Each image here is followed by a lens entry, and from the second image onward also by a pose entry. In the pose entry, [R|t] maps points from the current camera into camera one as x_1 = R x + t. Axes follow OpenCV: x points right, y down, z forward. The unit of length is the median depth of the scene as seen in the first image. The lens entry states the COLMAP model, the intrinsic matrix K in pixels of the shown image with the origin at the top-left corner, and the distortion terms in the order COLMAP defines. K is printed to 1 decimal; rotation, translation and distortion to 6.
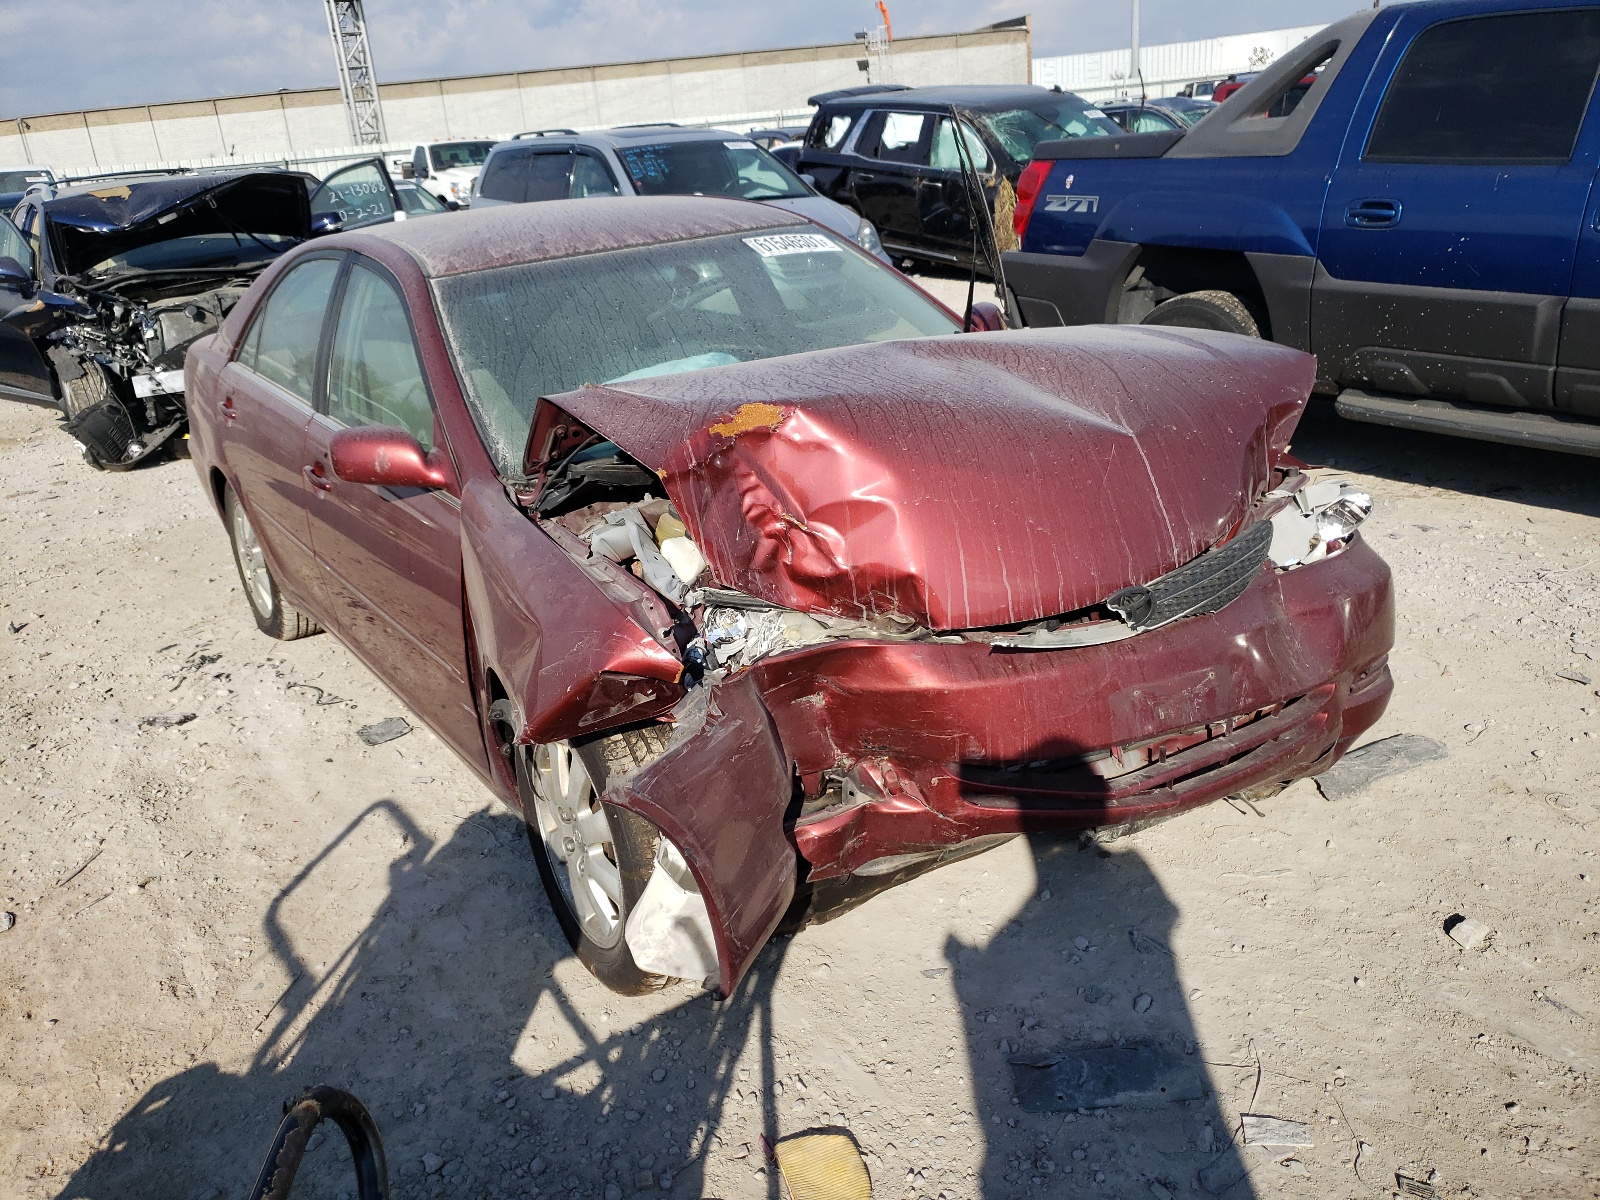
lens RADIAL K [[1213.7, 0, 791.1], [0, 1213.7, 590.3], [0, 0, 1]] dist [0.043481, -0.028768]
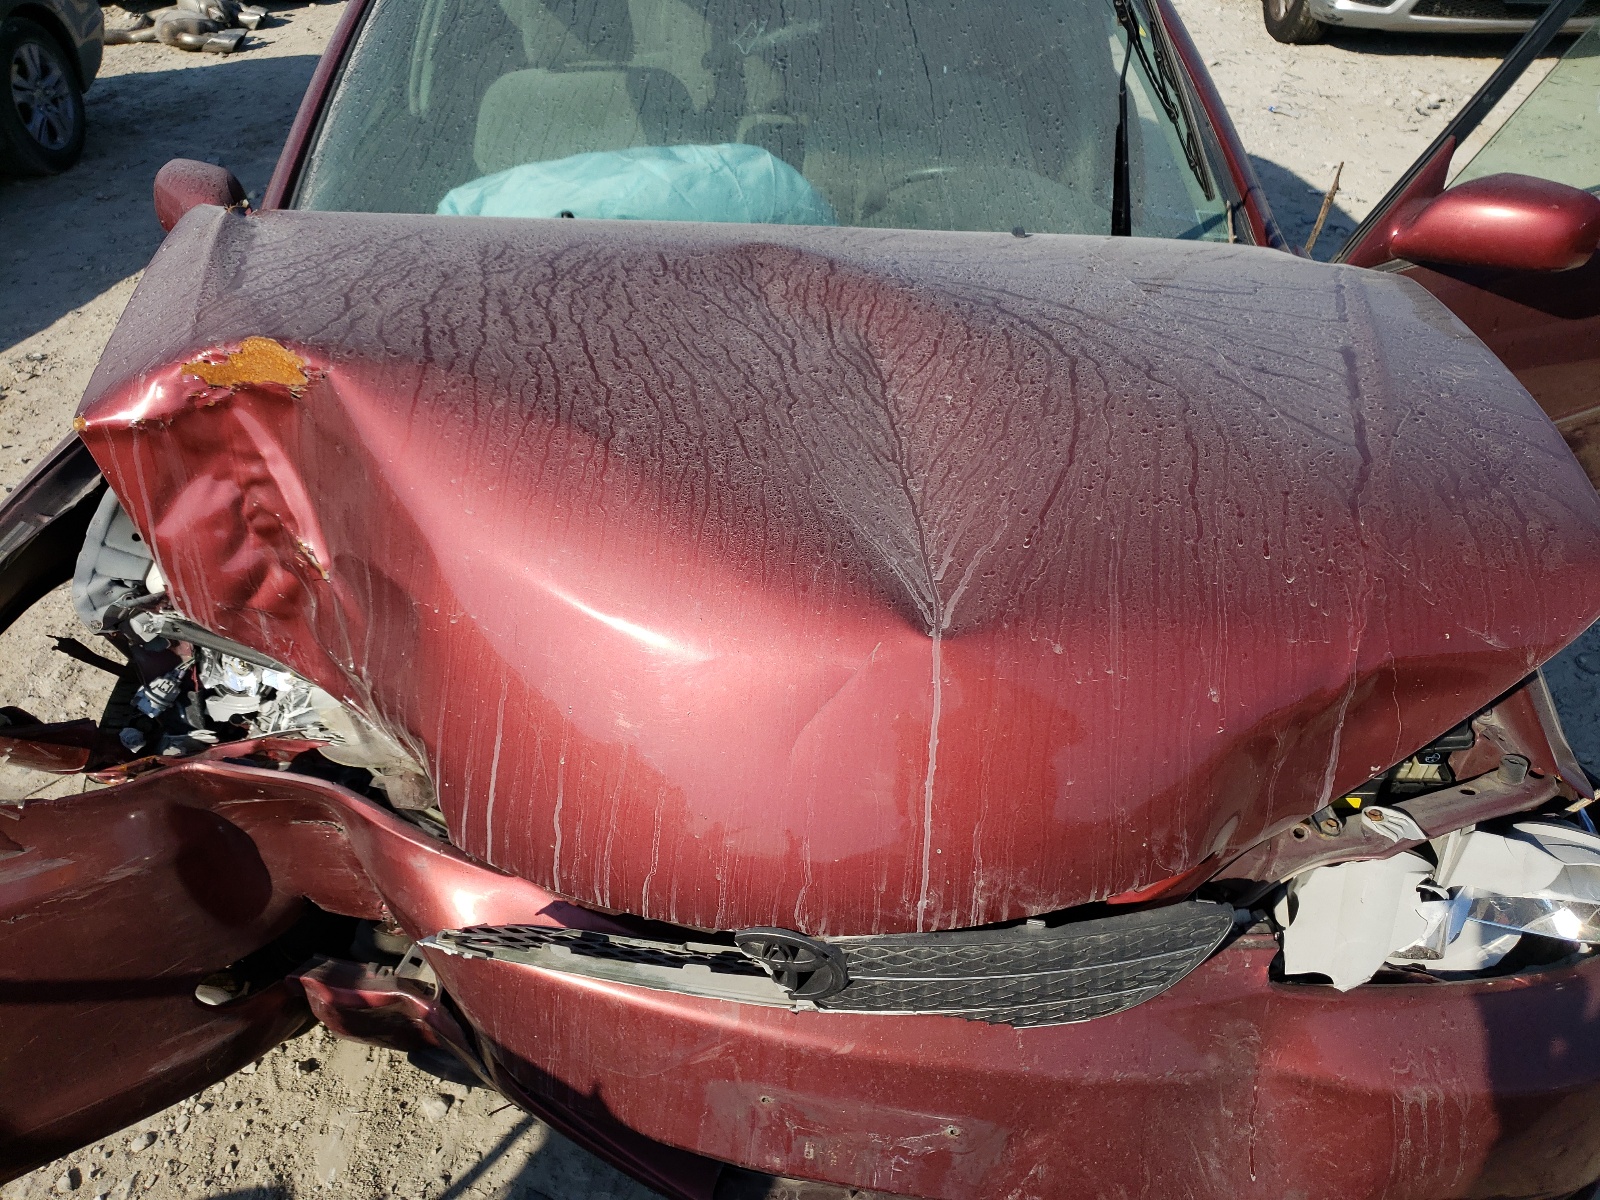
lens RADIAL K [[1213.7, 0, 805.3], [0, 1213.7, 600.6], [0, 0, 1]] dist [0.043481, -0.028768]
pose [[0.828668, 0.383076, -0.408120, 0.377294], [-0.248582, 0.905140, 0.344861, -0.255058], [0.501514, -0.184324, 0.845286, 0.538006]]
